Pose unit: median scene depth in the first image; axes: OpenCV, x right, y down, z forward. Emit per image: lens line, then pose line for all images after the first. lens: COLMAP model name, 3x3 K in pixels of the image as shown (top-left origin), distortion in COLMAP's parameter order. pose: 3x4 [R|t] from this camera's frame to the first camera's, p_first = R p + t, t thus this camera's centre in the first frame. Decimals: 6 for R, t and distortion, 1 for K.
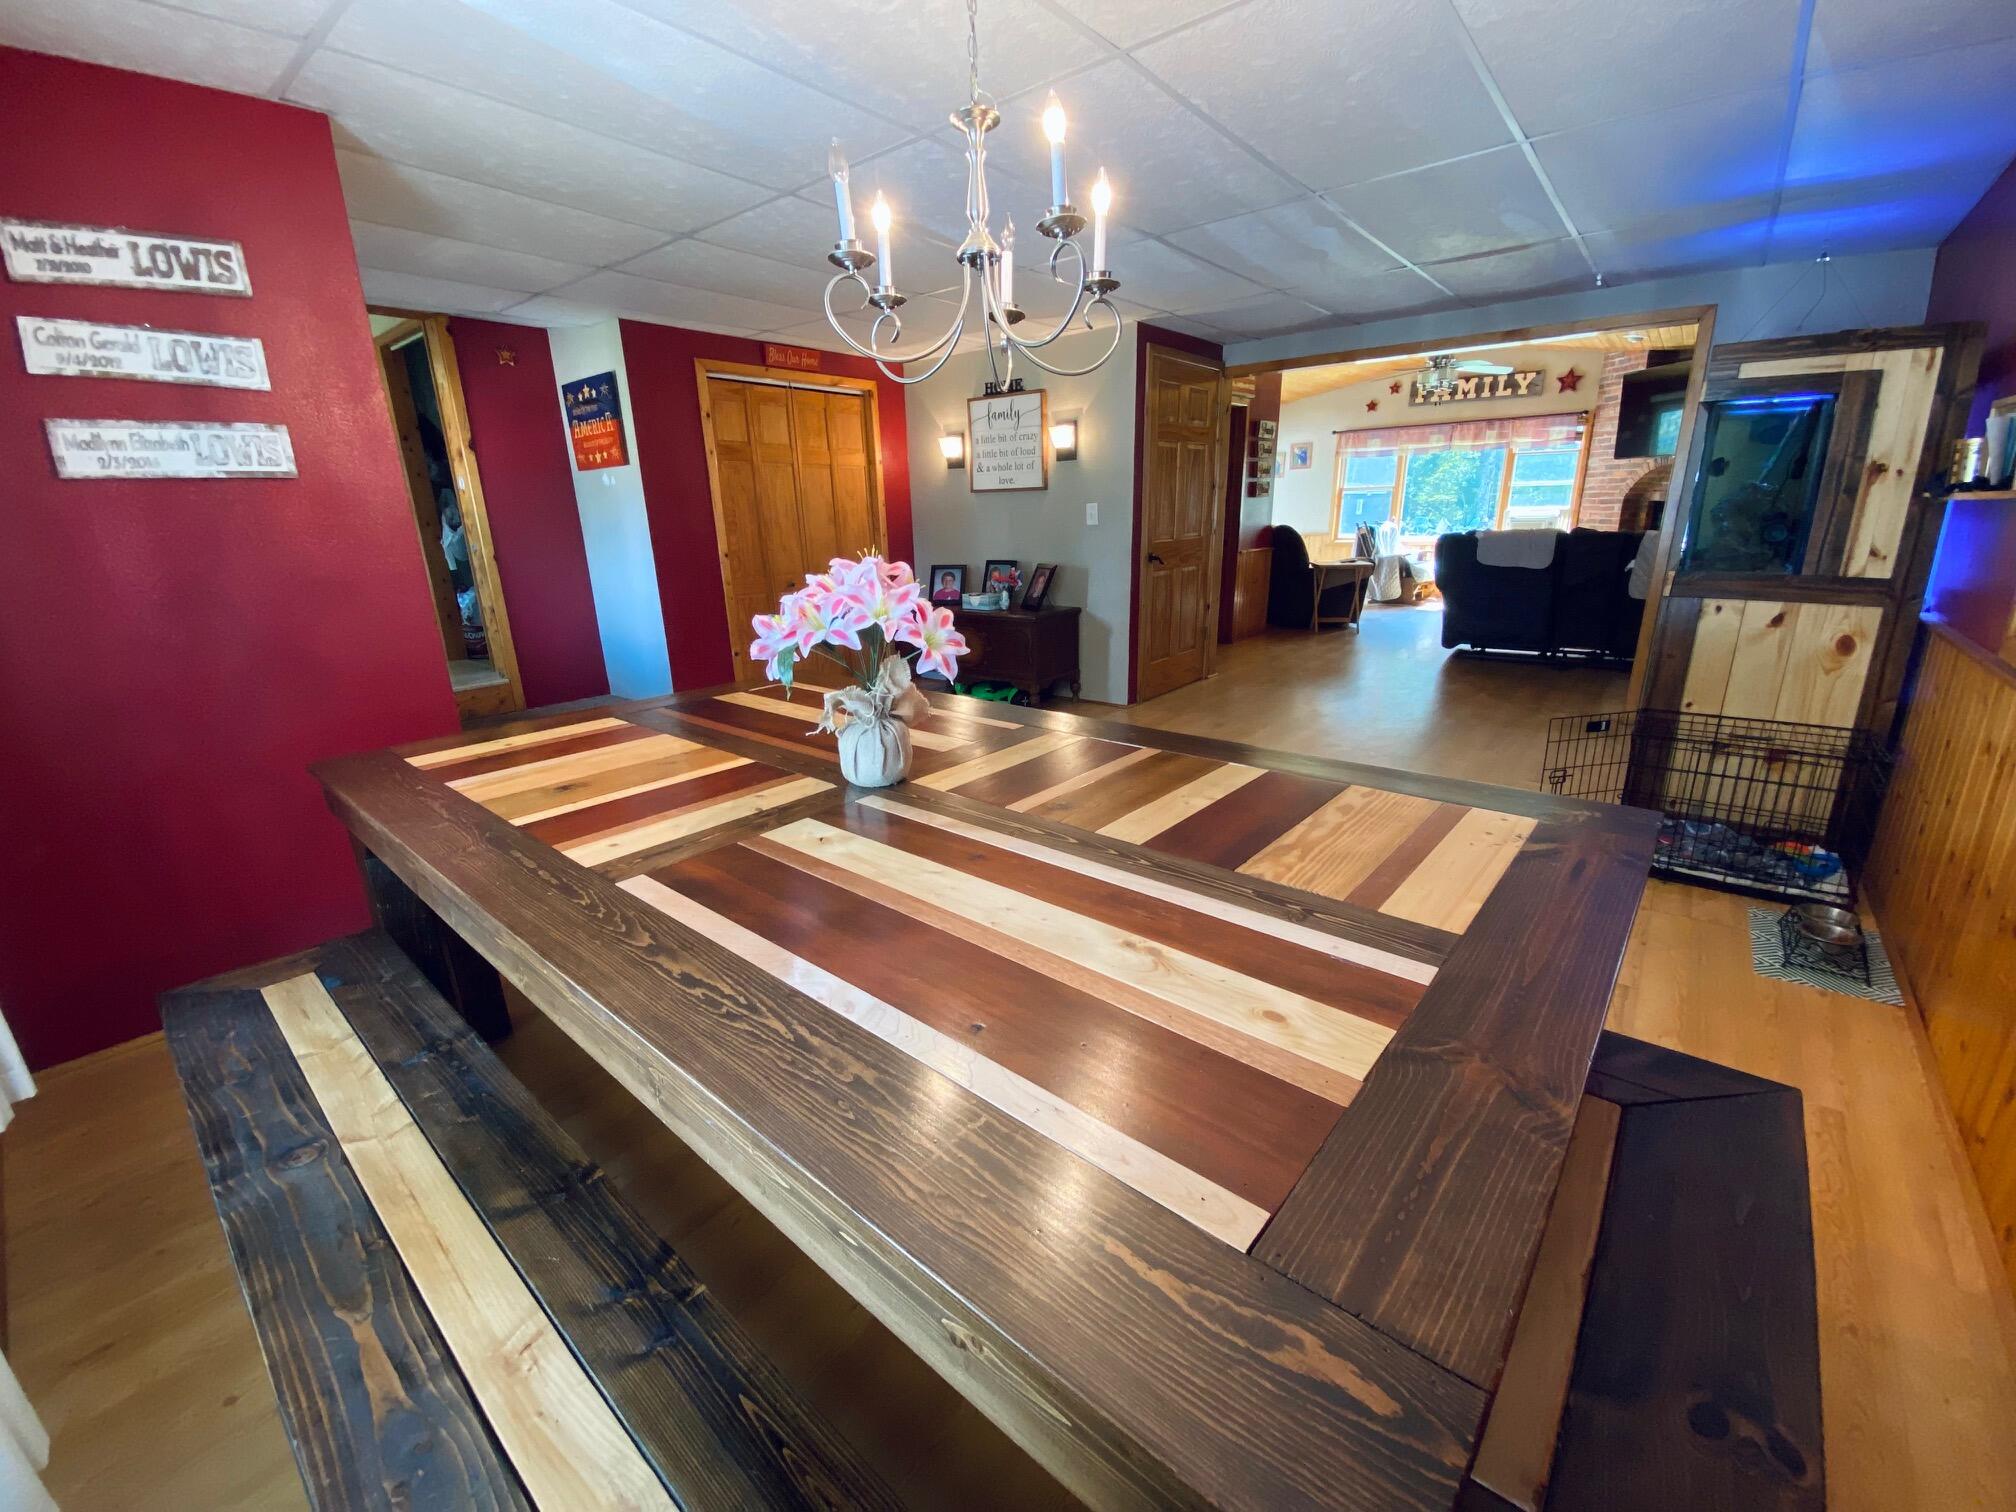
lens RADIAL K [[825.3, 0, 1003.8], [0, 825.3, 753.7], [0, 0, 1]] dist [0.008325, -0.013244]
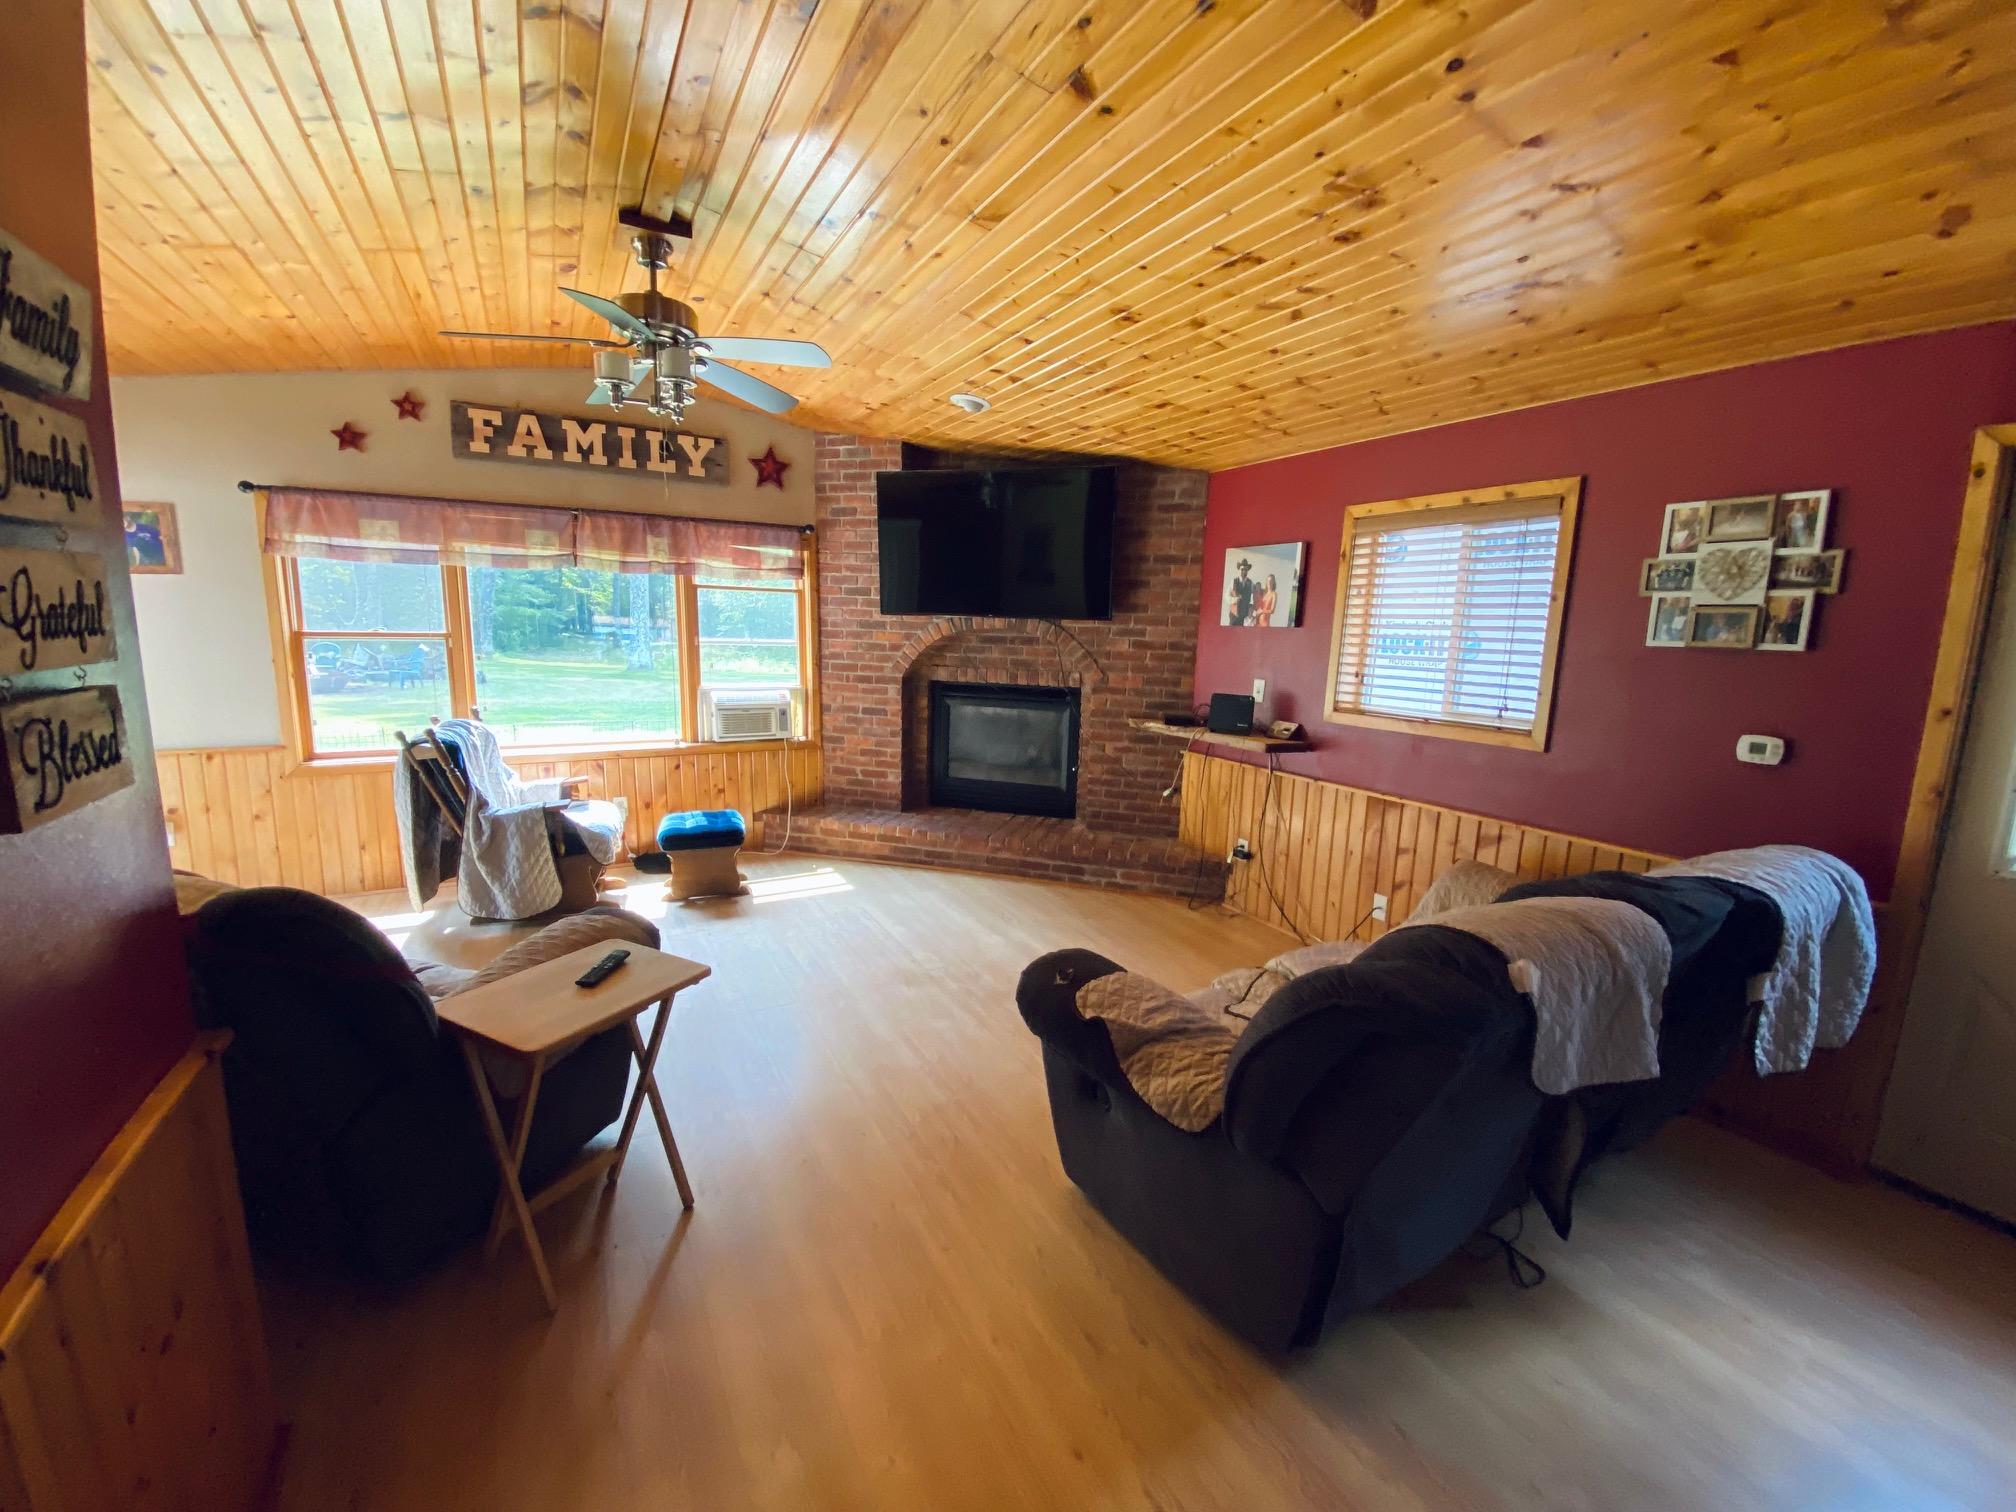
lens RADIAL K [[825.3, 0, 1003.4], [0, 825.3, 764.9], [0, 0, 1]] dist [0.008325, -0.013244]
pose [[0.362095, -0.122113, 0.924108, 0.194393], [0.227679, 0.972941, 0.039353, -0.235254], [-0.903908, 0.196150, 0.380099, 0.663923]]
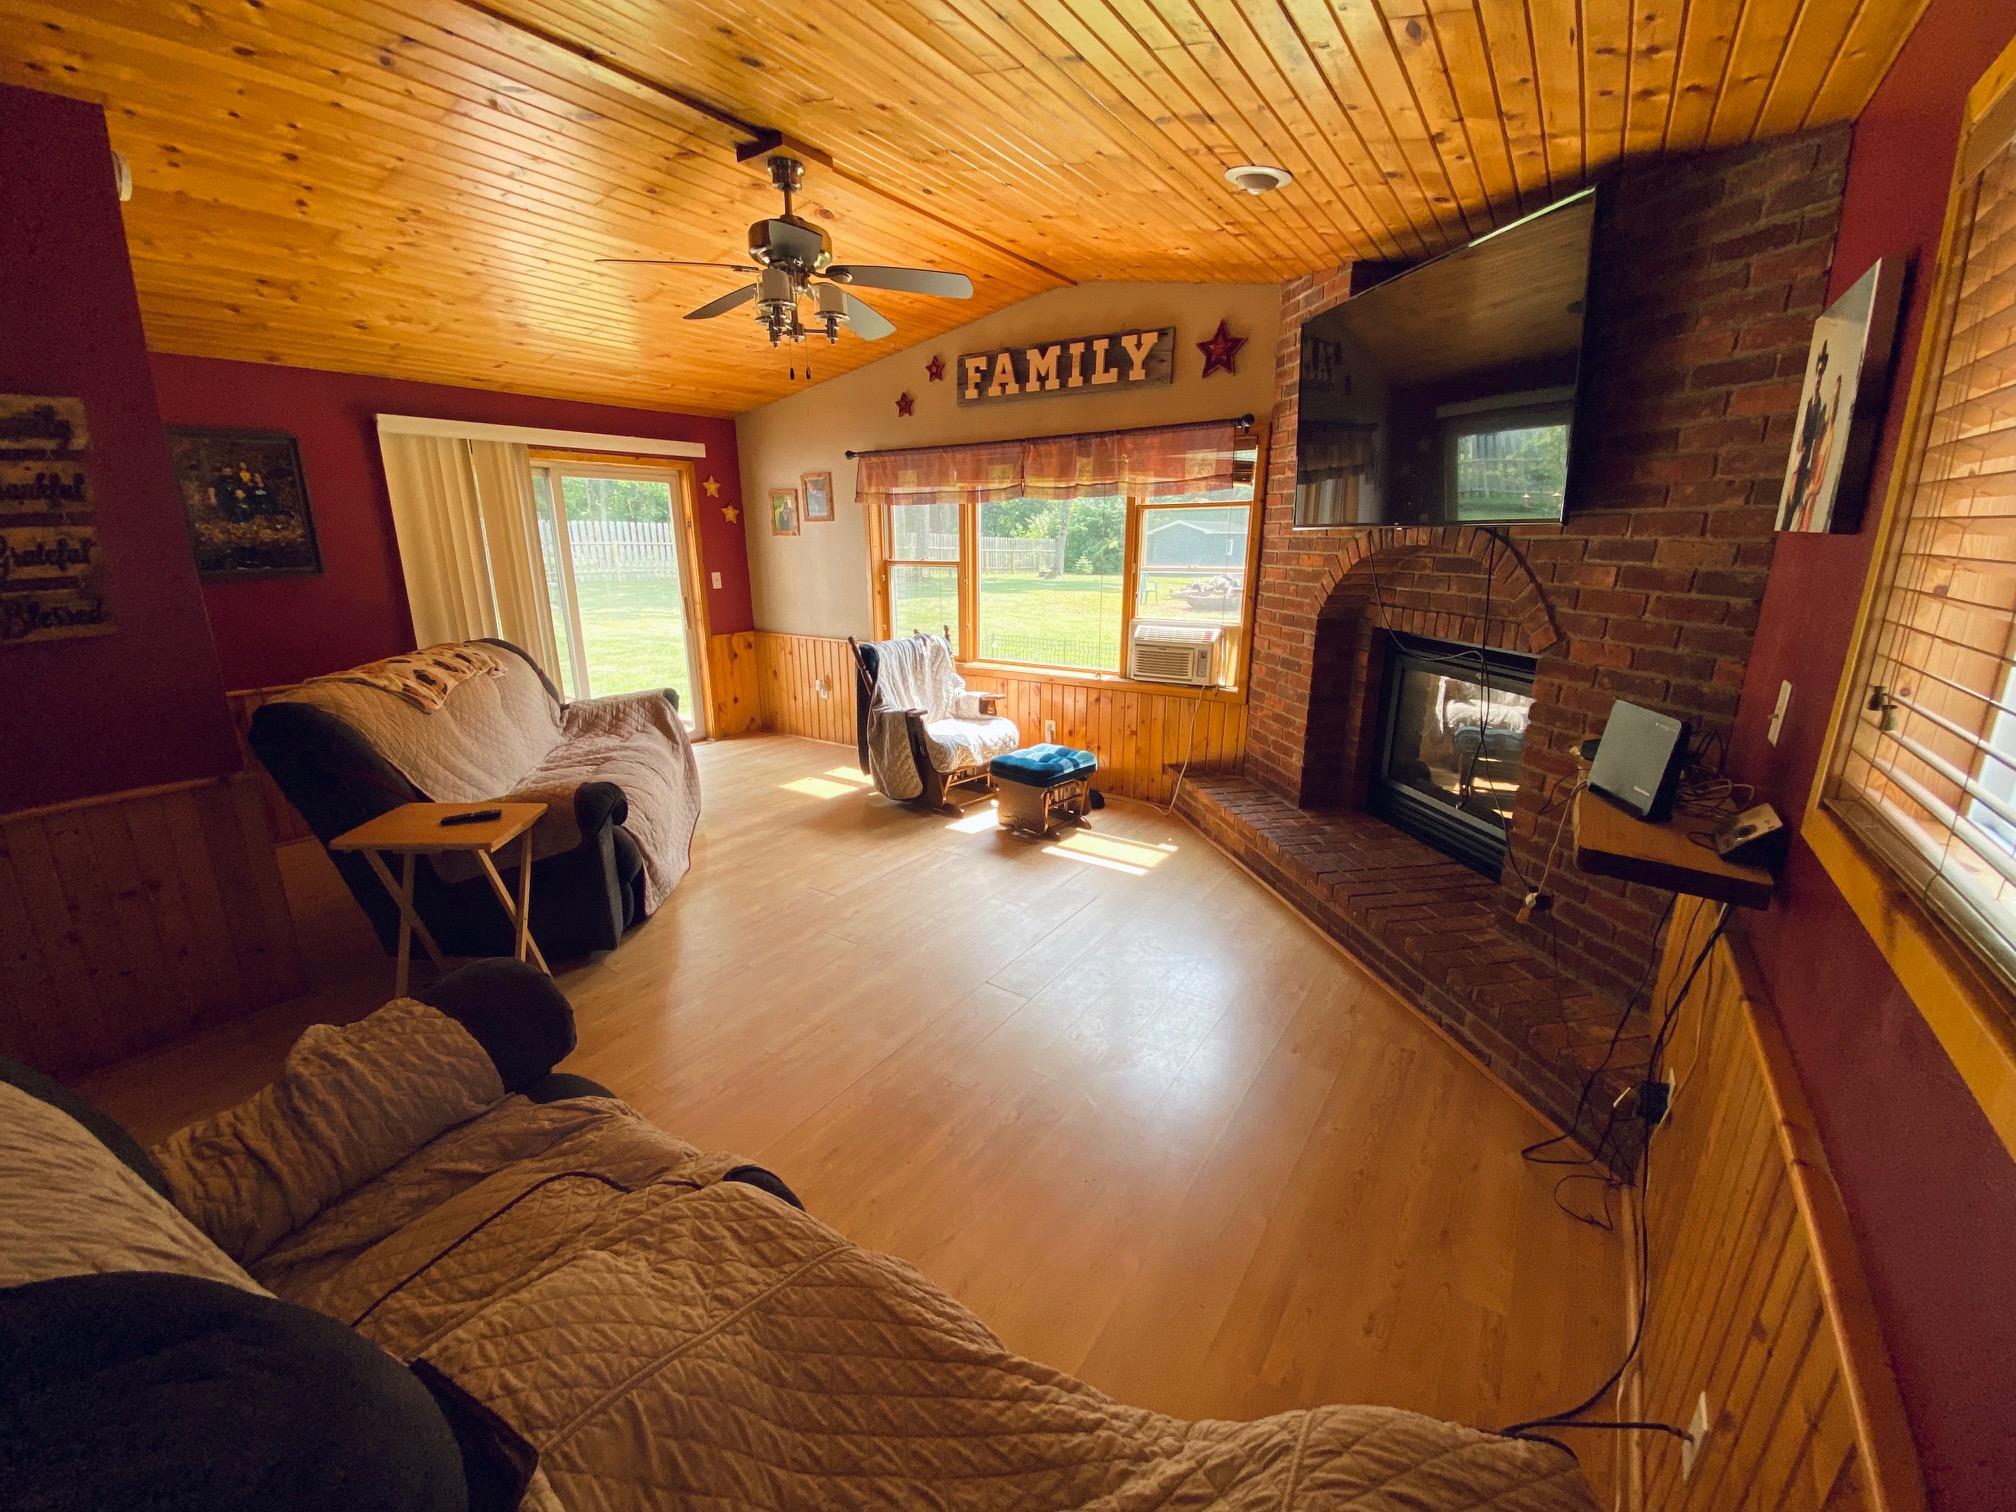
lens RADIAL K [[825.3, 0, 988.1], [0, 825.3, 764.4], [0, 0, 1]] dist [0.008325, -0.013244]
pose [[0.996960, 0.000070, 0.077909, 0.509034], [0.001348, 0.999834, -0.018144, -0.210781], [-0.077897, 0.018193, 0.996795, 0.546951]]
